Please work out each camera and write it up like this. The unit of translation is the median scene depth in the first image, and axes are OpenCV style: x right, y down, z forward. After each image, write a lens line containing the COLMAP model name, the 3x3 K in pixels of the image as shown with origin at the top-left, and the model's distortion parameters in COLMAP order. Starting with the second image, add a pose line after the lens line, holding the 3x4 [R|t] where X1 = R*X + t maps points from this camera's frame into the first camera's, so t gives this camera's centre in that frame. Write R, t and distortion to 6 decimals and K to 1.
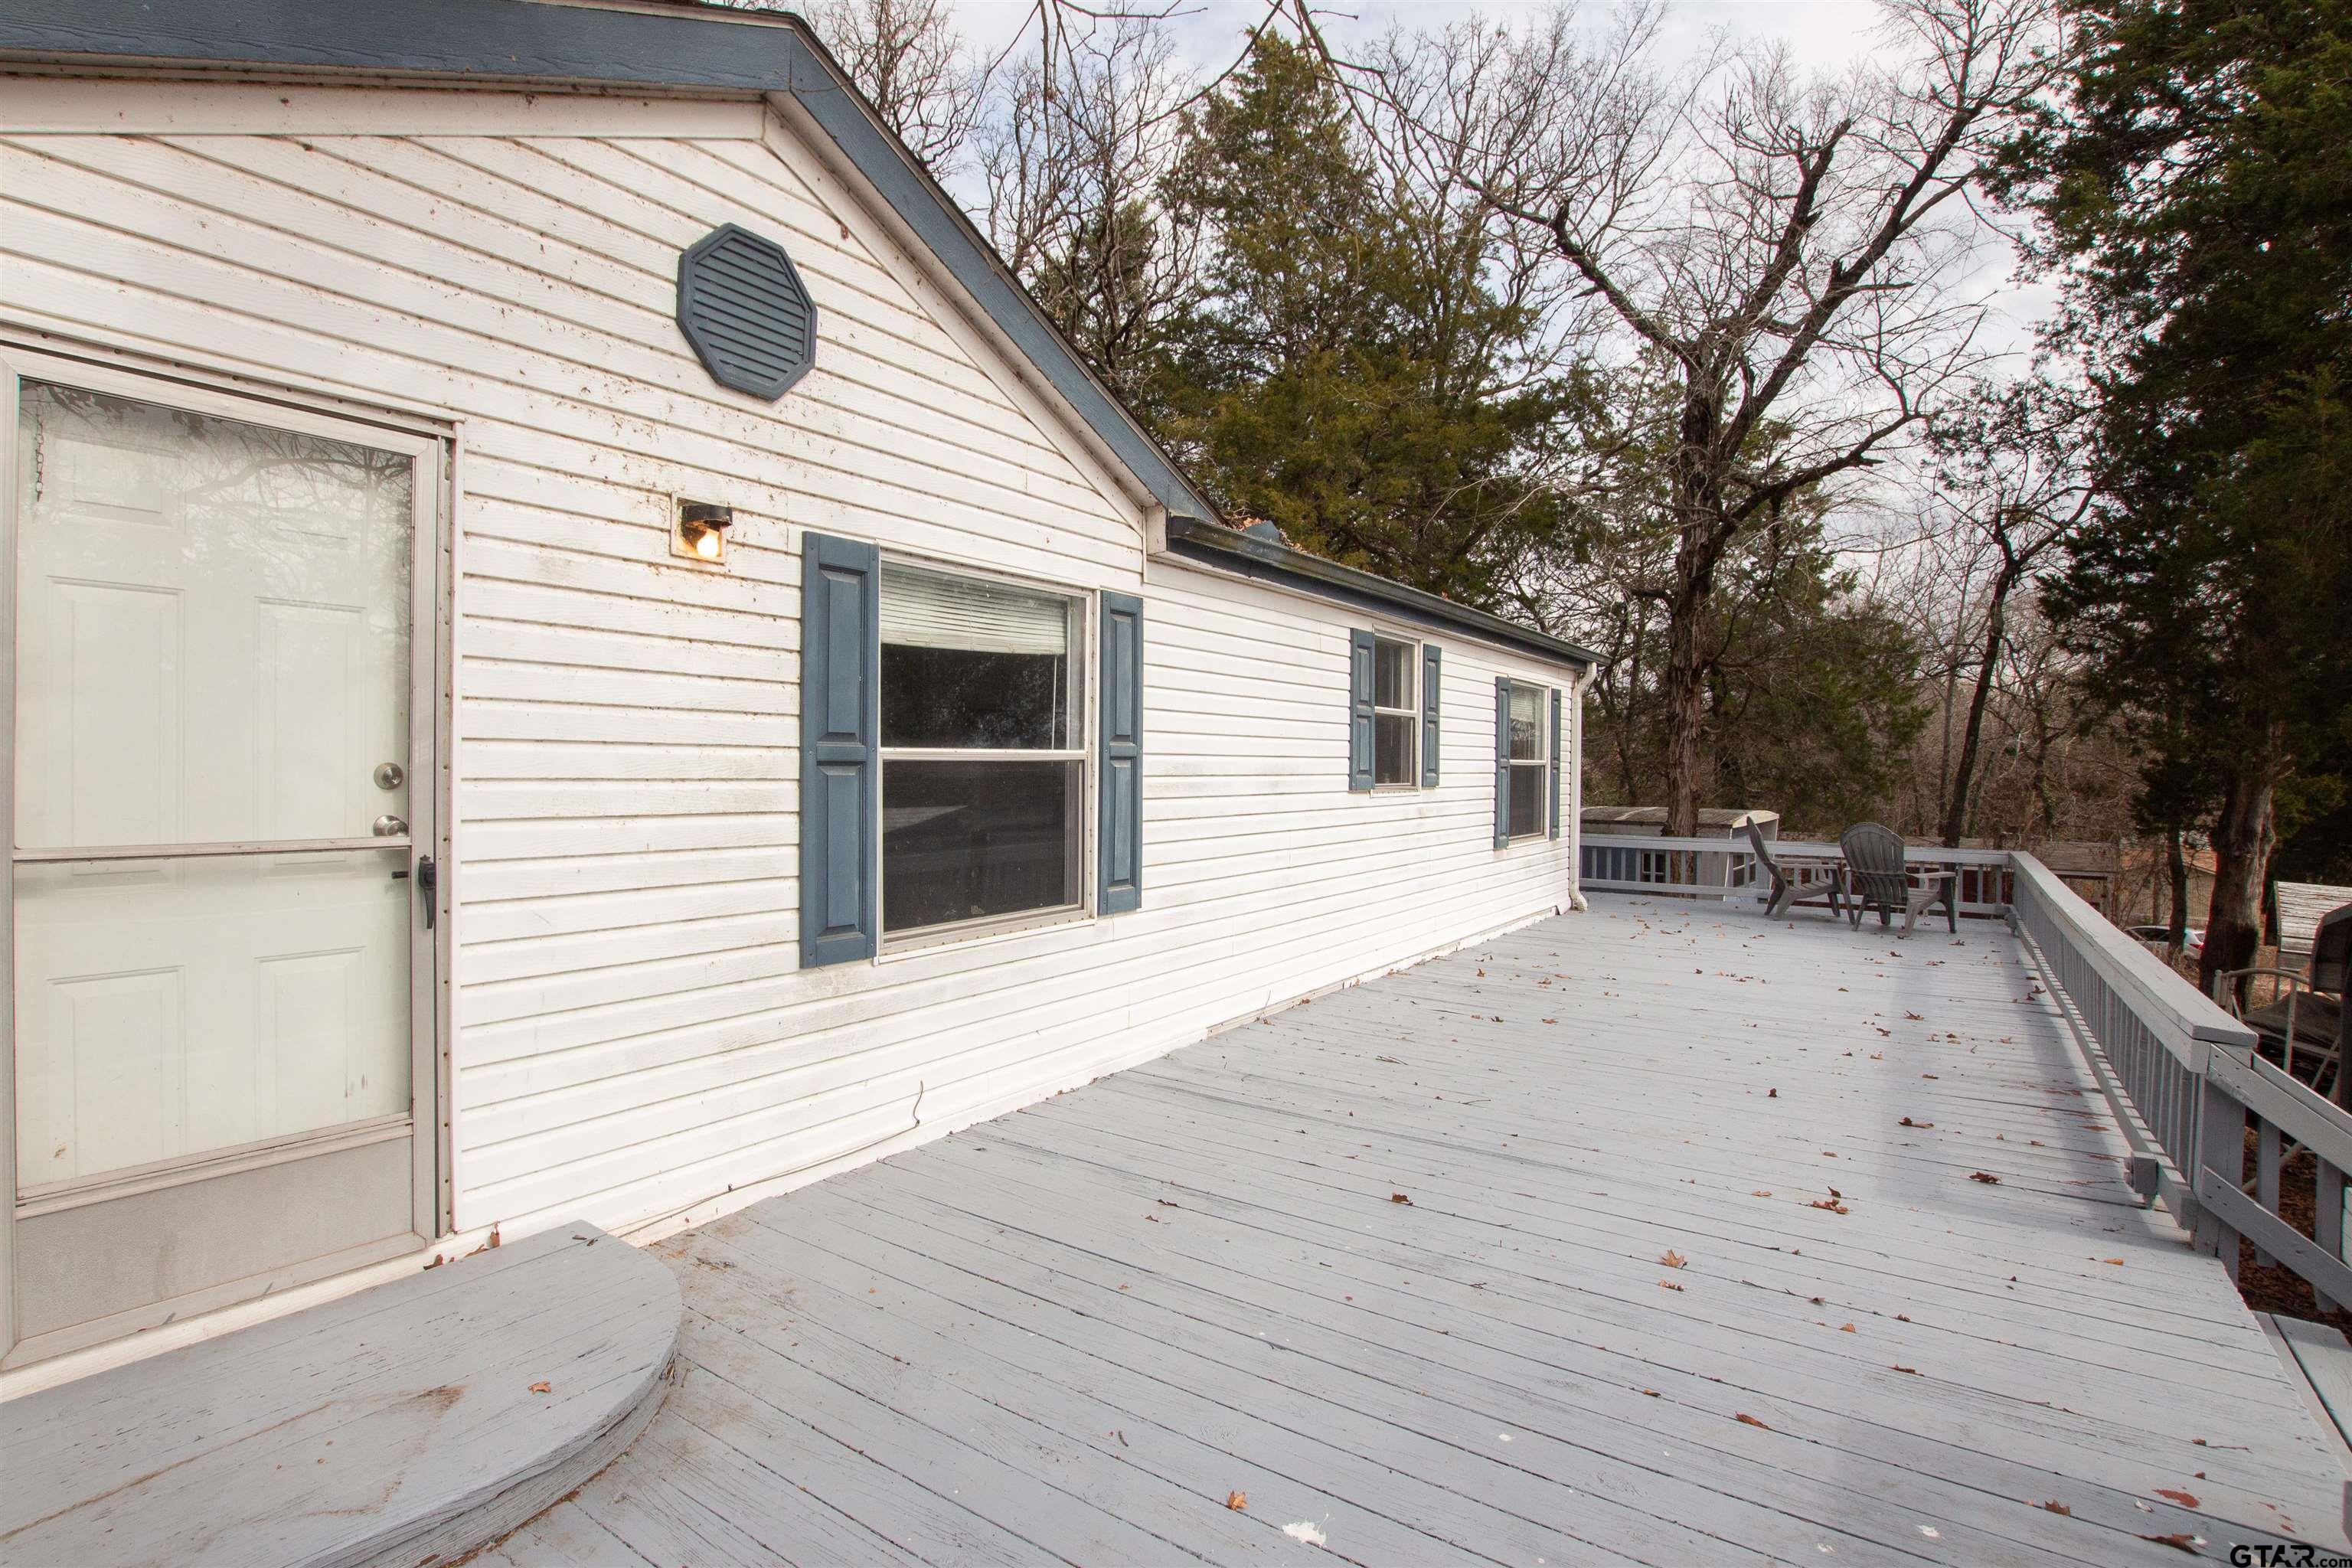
lens RADIAL K [[1139.1, 0, 1160.4], [0, 1139.1, 793.9], [0, 0, 1]] dist [-0.032359, 0.002670]
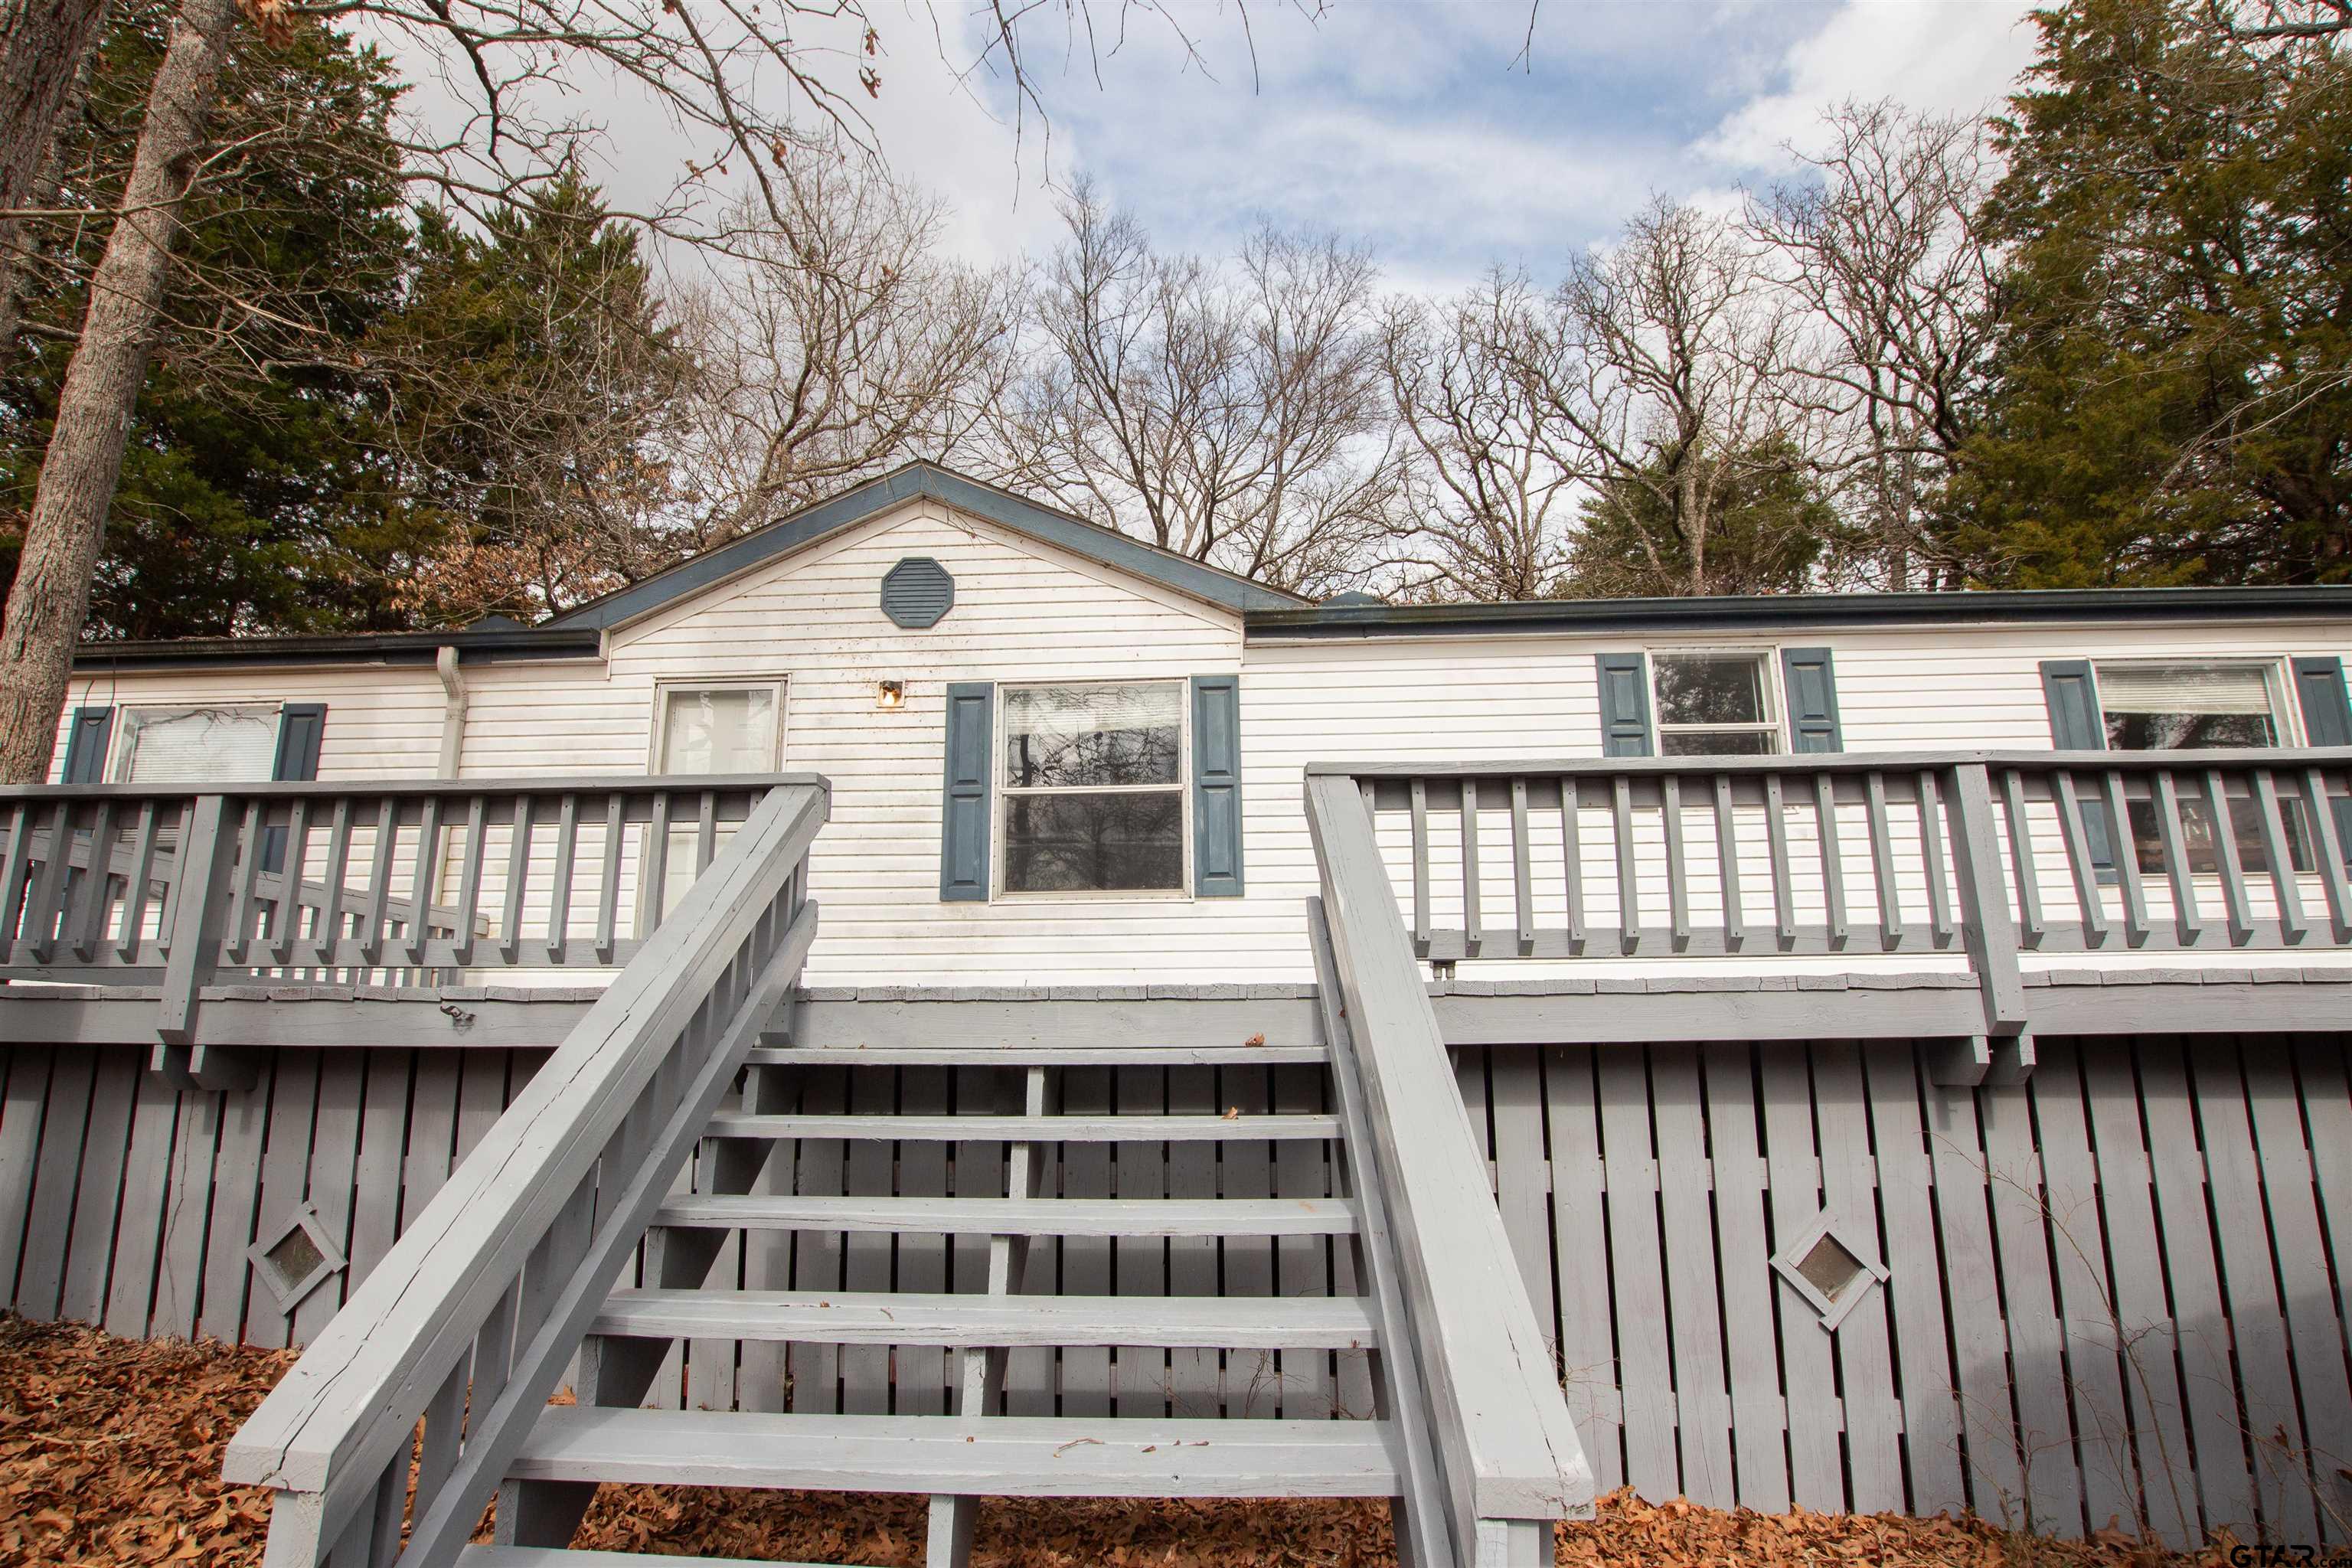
lens RADIAL K [[1139.1, 0, 1160.4], [0, 1139.1, 793.9], [0, 0, 1]] dist [-0.032359, 0.002670]
pose [[0.520784, -0.161158, -0.838339, 1.529944], [-0.012056, 0.980533, -0.195982, 0.348600], [0.853604, 0.112171, 0.508703, 0.310672]]
